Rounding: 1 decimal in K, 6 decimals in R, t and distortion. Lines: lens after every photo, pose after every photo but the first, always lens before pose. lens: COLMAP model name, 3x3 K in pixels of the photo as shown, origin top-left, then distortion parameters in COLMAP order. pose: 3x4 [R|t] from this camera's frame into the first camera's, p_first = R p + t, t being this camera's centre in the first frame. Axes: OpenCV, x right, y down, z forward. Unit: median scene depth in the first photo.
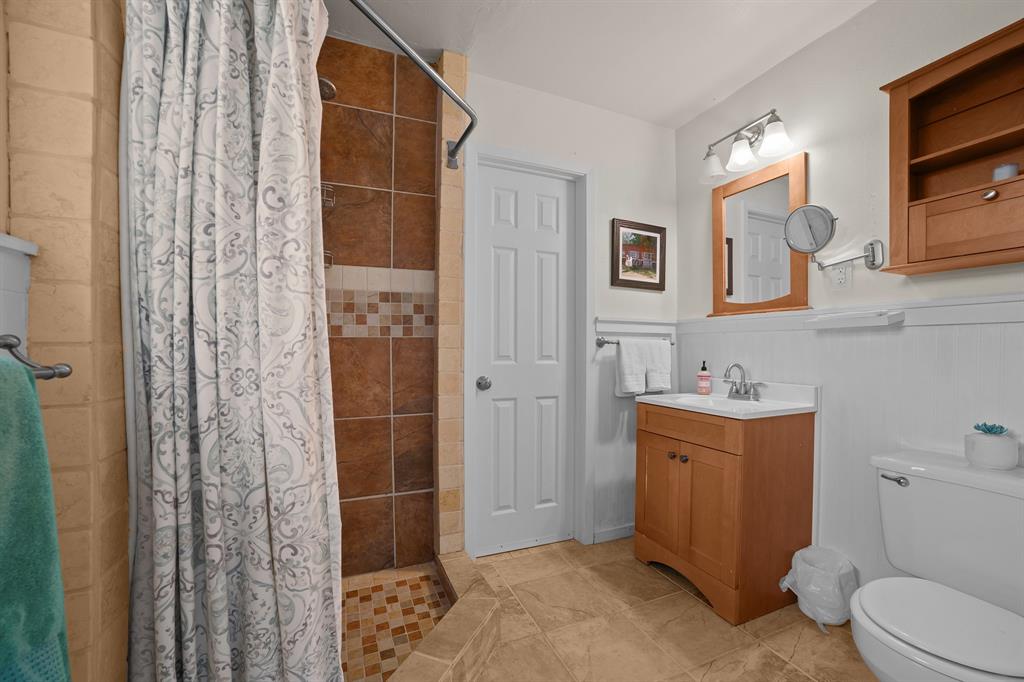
lens RADIAL K [[402.6, 0, 512.3], [0, 402.6, 345.2], [0, 0, 1]] dist [-0.008261, 0.000242]
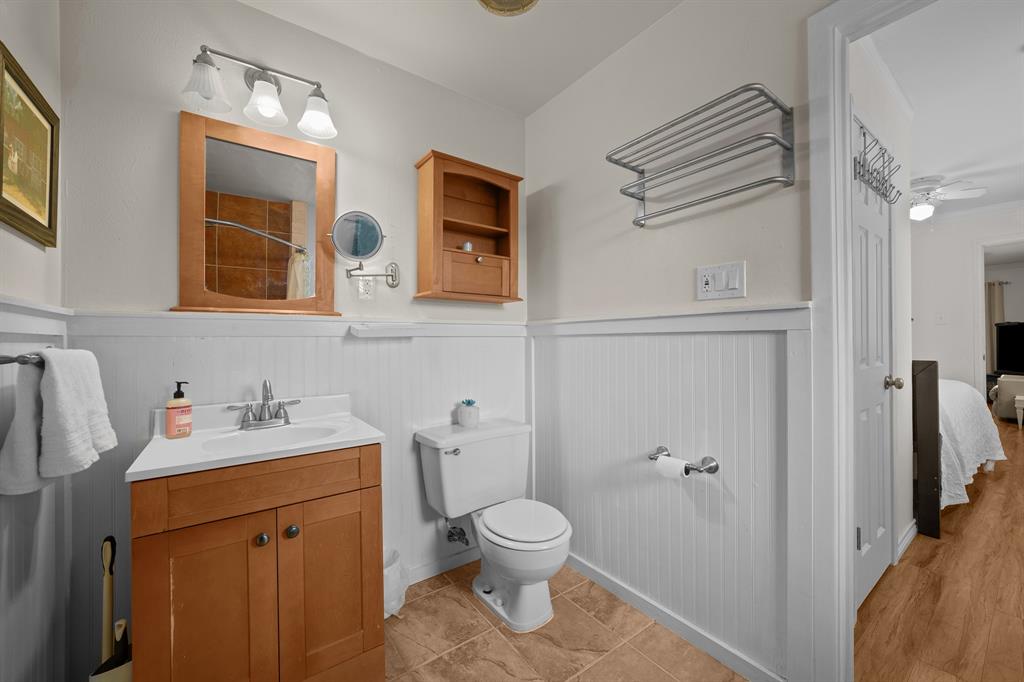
lens RADIAL K [[402.6, 0, 515.6], [0, 402.6, 336.0], [0, 0, 1]] dist [-0.008261, 0.000242]
pose [[-0.220911, 0.003114, 0.975289, -0.286016], [0.000940, 0.999995, -0.002980, -0.035527], [-0.975294, 0.000259, -0.220913, 0.756907]]
